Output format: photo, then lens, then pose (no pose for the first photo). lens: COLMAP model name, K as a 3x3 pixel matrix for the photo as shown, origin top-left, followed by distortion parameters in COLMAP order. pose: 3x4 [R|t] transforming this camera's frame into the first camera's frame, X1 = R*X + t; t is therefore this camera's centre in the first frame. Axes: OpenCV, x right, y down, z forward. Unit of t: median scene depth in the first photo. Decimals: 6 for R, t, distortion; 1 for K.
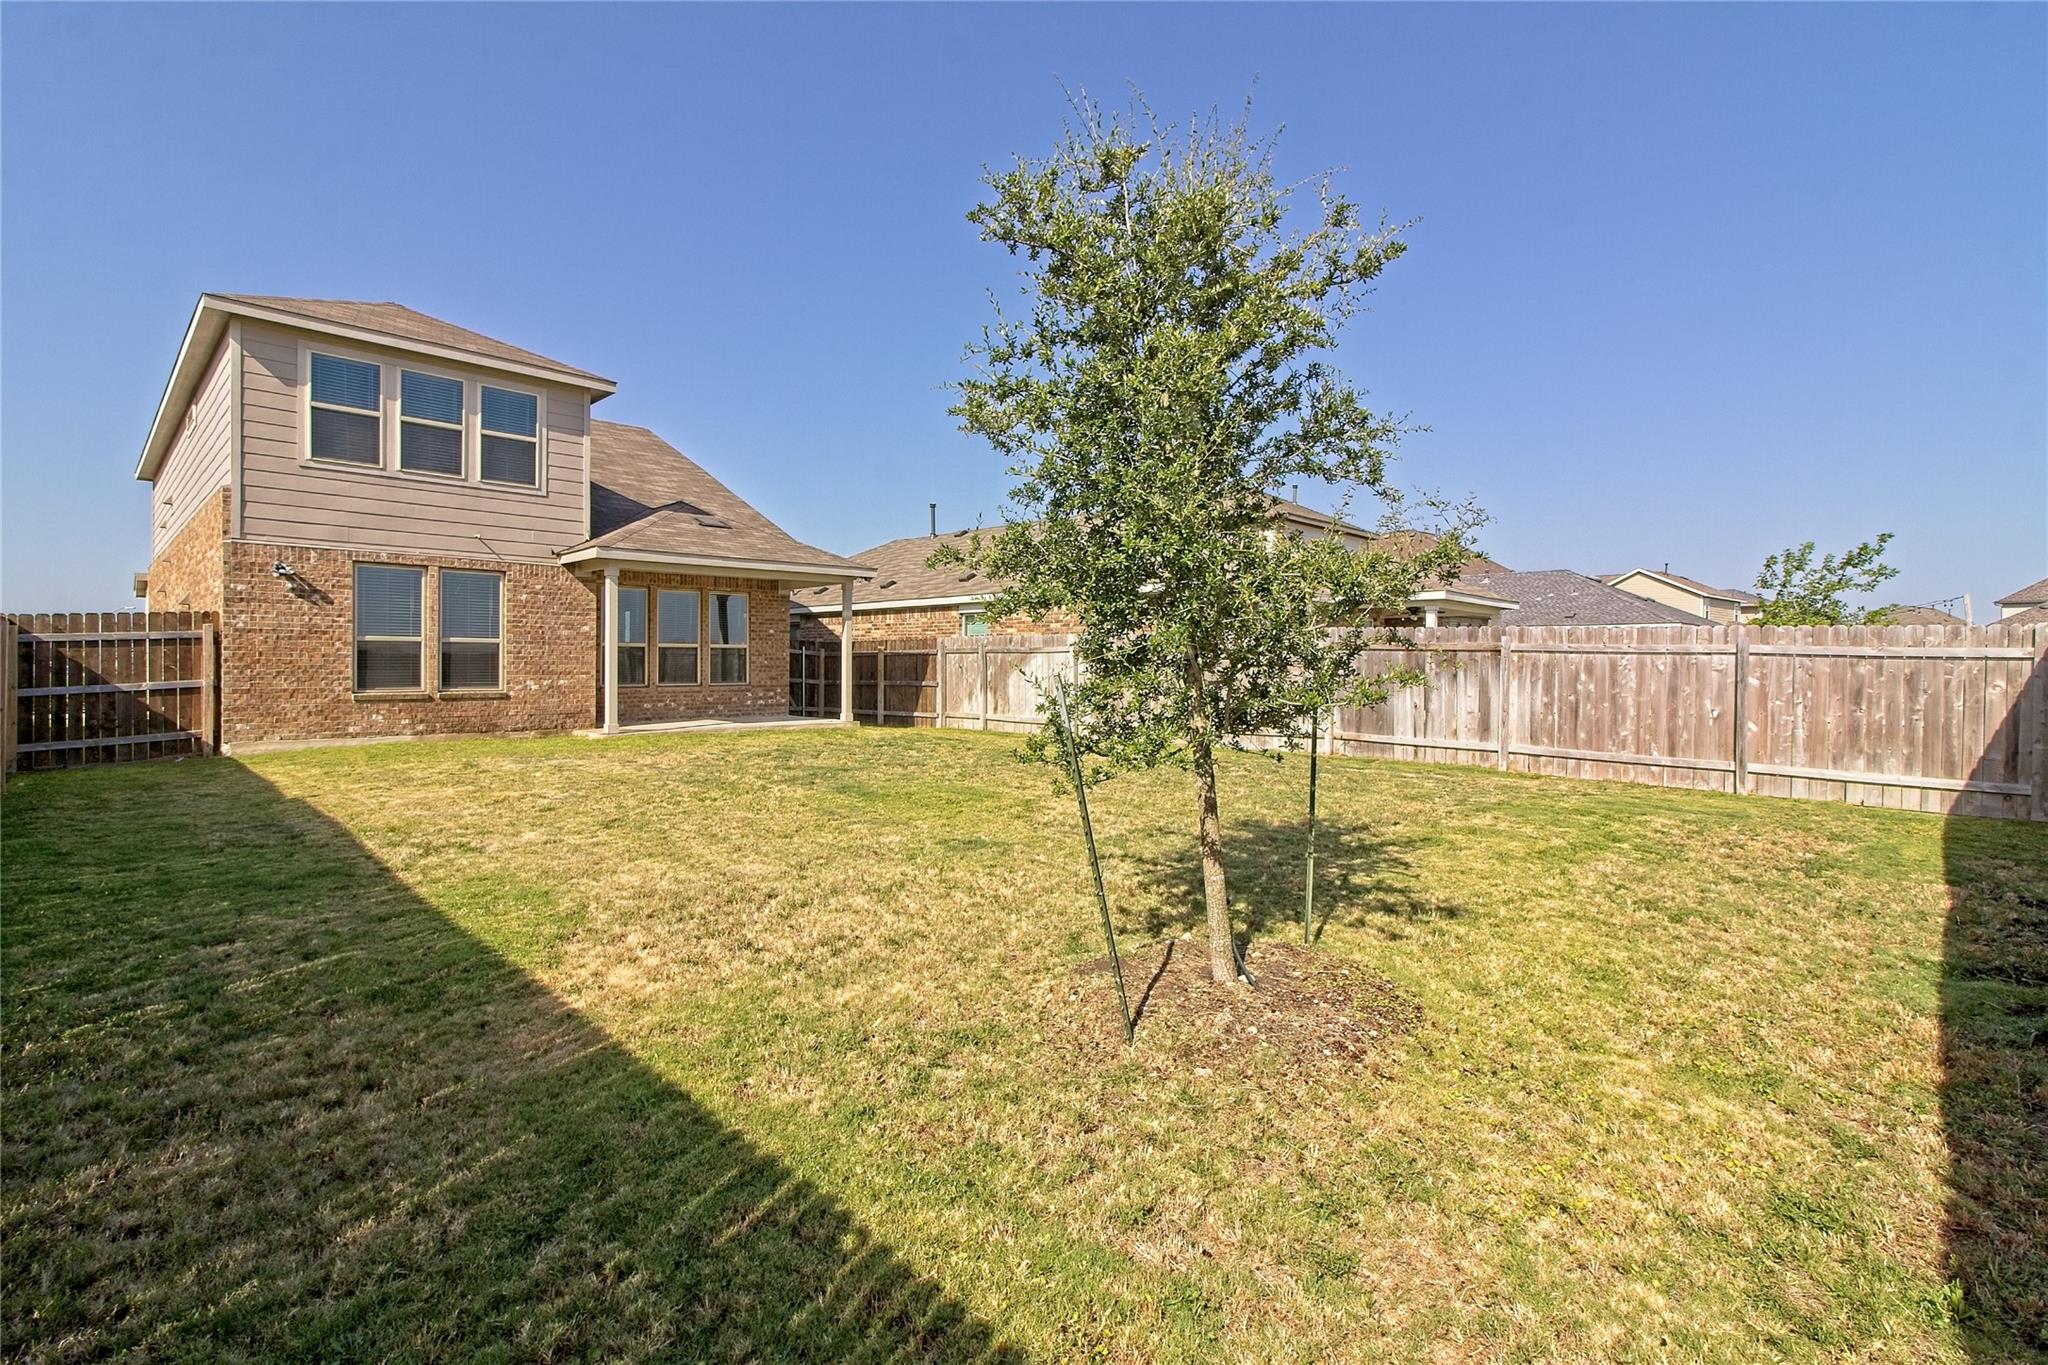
lens RADIAL K [[946.7, 0, 1016.5], [0, 946.7, 682.8], [0, 0, 1]] dist [-0.006371, 0.004044]
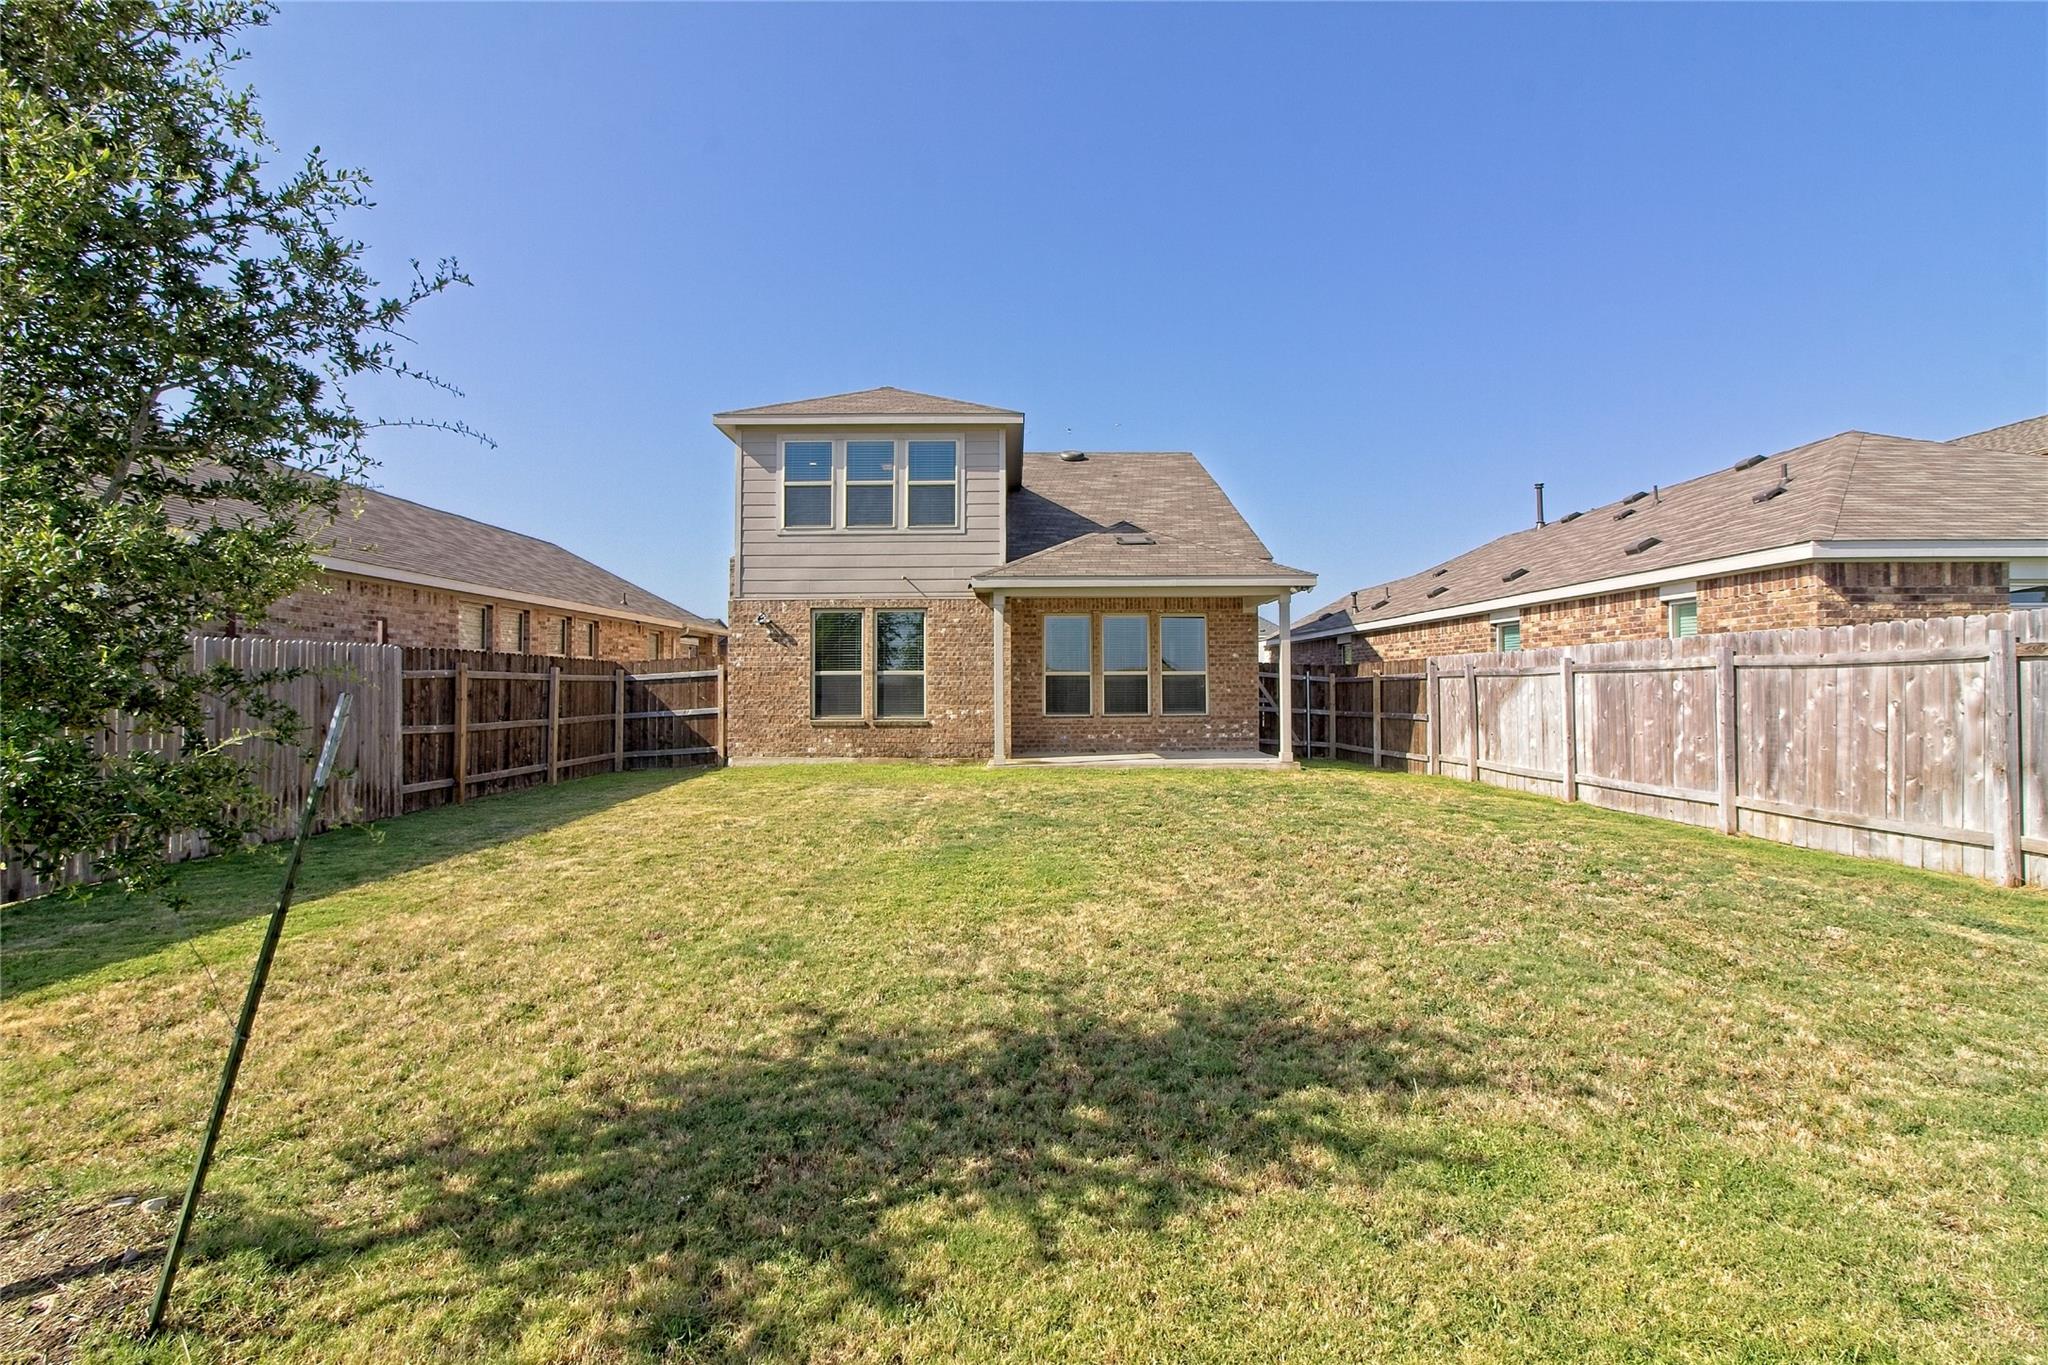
lens RADIAL K [[946.7, 0, 1010.1], [0, 946.7, 680.1], [0, 0, 1]] dist [-0.006371, 0.004044]
pose [[0.693551, -0.013952, -0.720273, 0.315067], [-0.007937, 0.999604, -0.027005, -0.007813], [0.720364, 0.024446, 0.693165, 0.336224]]
